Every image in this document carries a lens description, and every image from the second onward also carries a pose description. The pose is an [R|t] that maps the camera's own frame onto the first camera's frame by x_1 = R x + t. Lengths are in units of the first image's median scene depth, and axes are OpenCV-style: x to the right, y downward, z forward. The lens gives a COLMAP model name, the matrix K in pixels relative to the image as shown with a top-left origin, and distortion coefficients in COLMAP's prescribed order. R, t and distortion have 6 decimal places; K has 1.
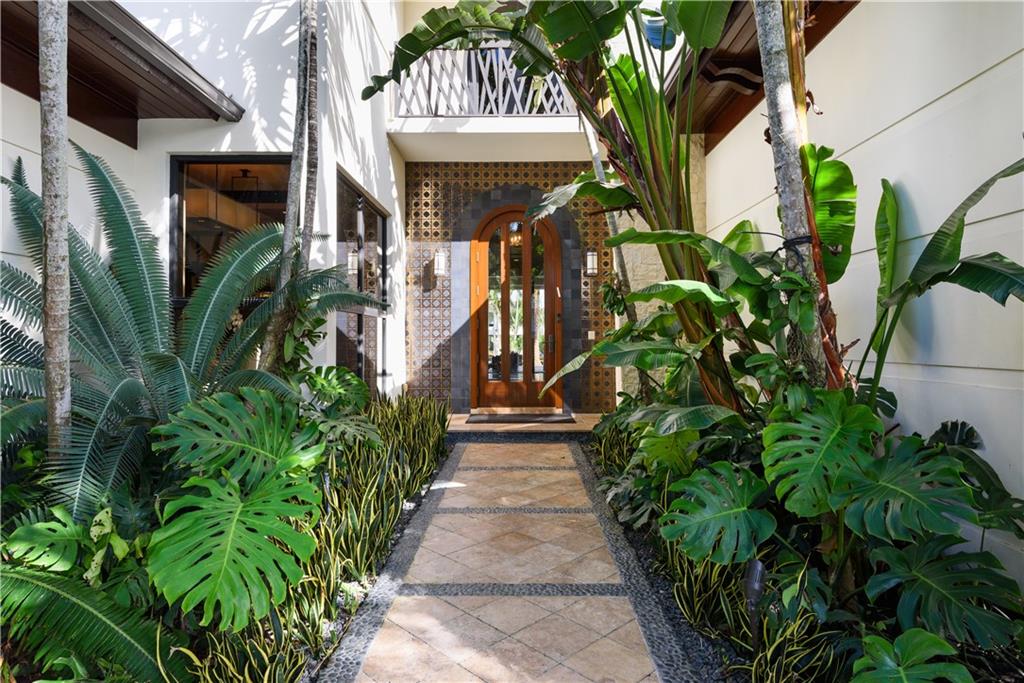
lens RADIAL K [[586.2, 0, 512.0], [0, 586.2, 341.5], [0, 0, 1]] dist [-0.004300, -0.000948]
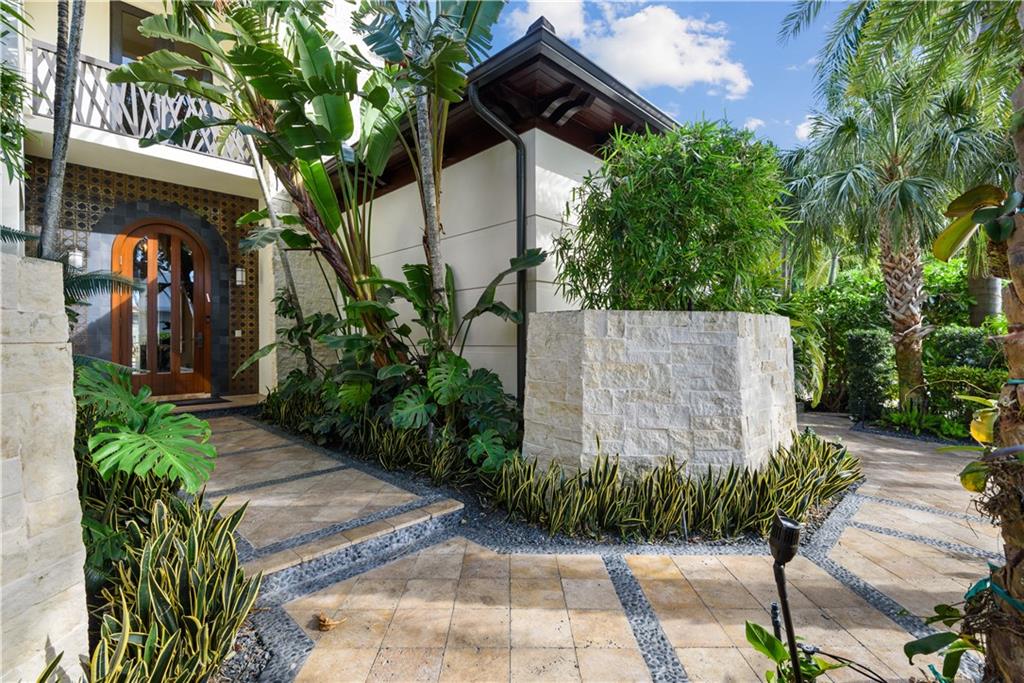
lens RADIAL K [[472.2, 0, 512.0], [0, 472.2, 341.5], [0, 0, 1]] dist [0.000452, -0.000071]
pose [[0.710956, 0.004333, 0.703224, -0.185389], [-0.000318, 0.999983, -0.005840, 0.013862], [-0.703237, 0.003928, 0.710945, -0.157998]]
